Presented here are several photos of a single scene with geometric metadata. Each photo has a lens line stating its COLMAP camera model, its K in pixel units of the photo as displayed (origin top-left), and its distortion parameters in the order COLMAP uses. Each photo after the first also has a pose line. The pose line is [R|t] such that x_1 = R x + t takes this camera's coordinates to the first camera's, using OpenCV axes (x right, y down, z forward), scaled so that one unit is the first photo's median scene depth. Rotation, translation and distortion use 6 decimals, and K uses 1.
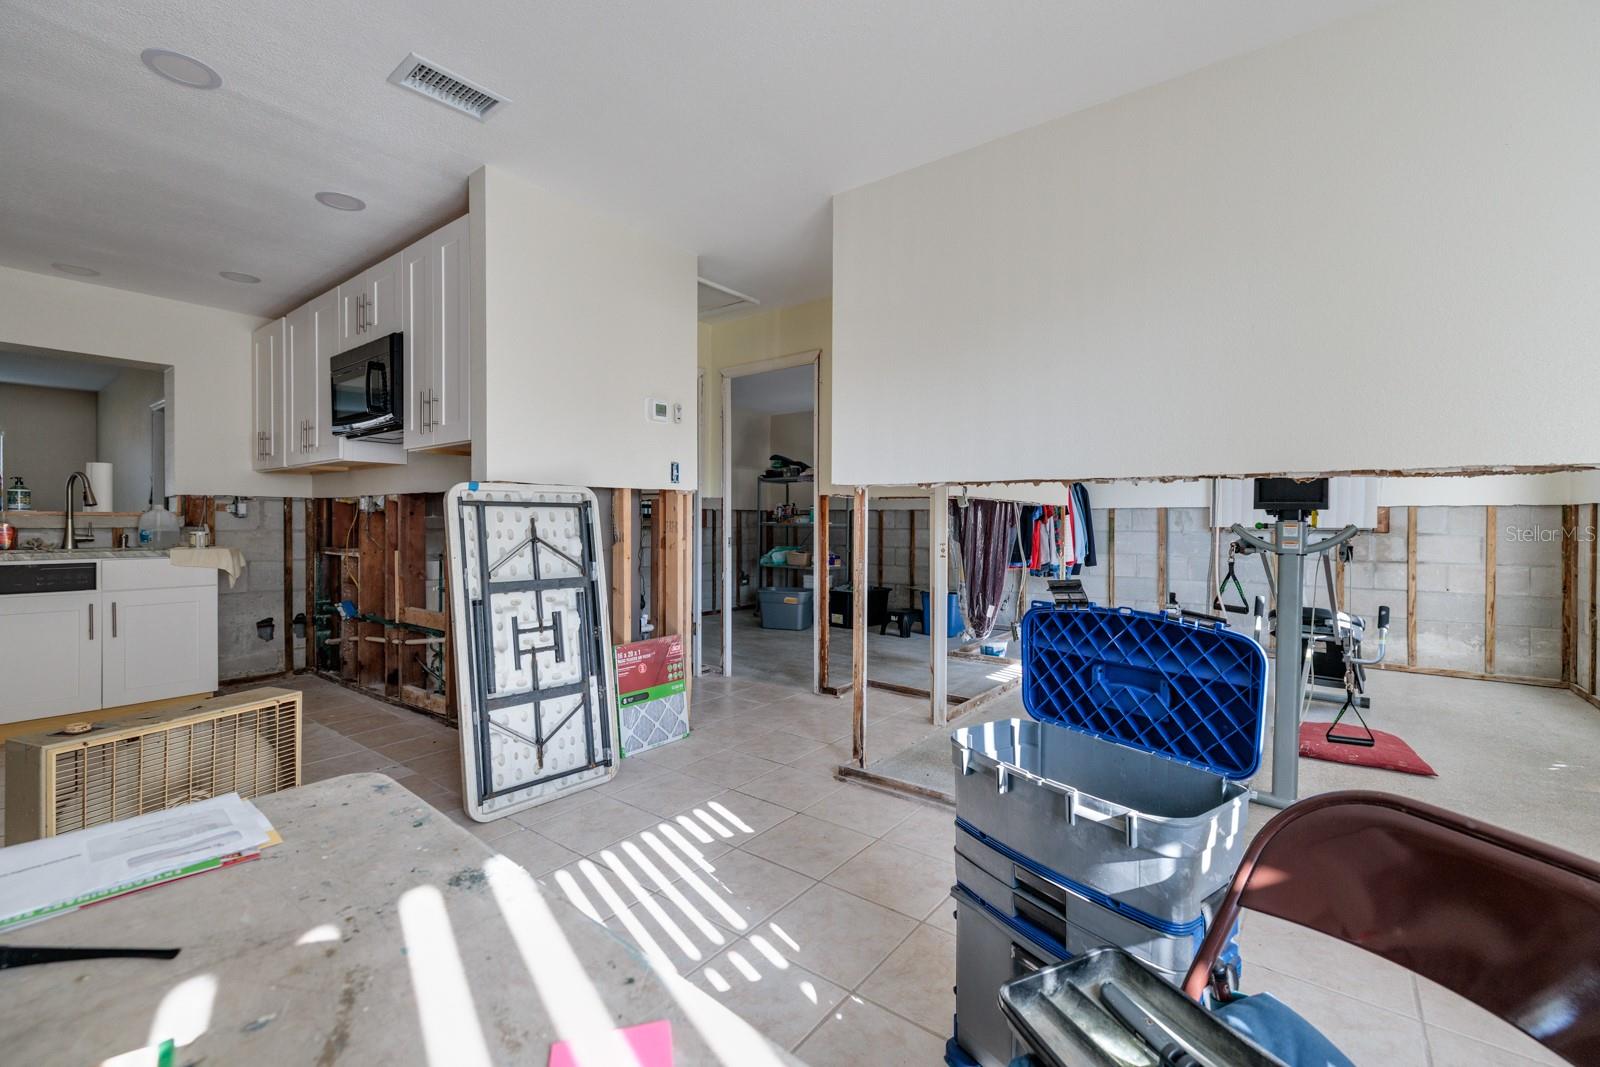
lens RADIAL K [[671.2, 0, 799.9], [0, 671.2, 527.6], [0, 0, 1]] dist [0.003461, 0.000097]
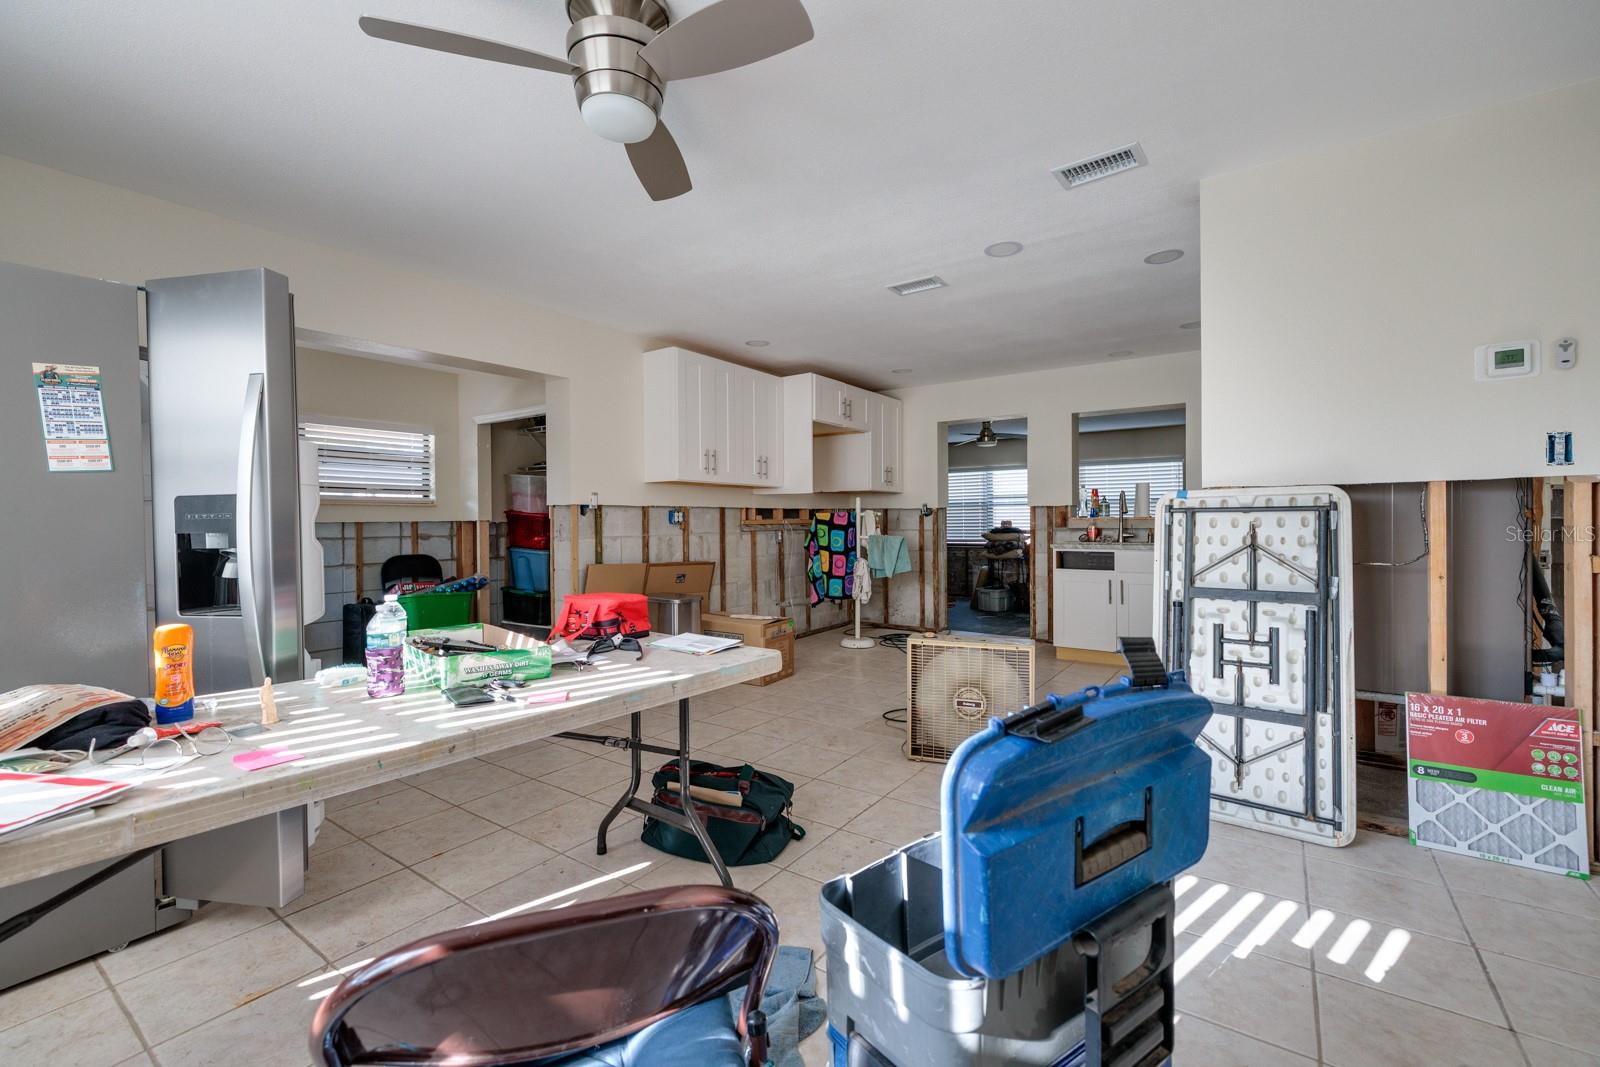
lens RADIAL K [[671.2, 0, 803.2], [0, 671.2, 527.3], [0, 0, 1]] dist [0.003461, 0.000097]
pose [[0.047566, 0.007515, -0.998840, 0.498246], [-0.000044, 0.999972, 0.007521, -0.015742], [0.998868, -0.000314, 0.047564, 0.321457]]
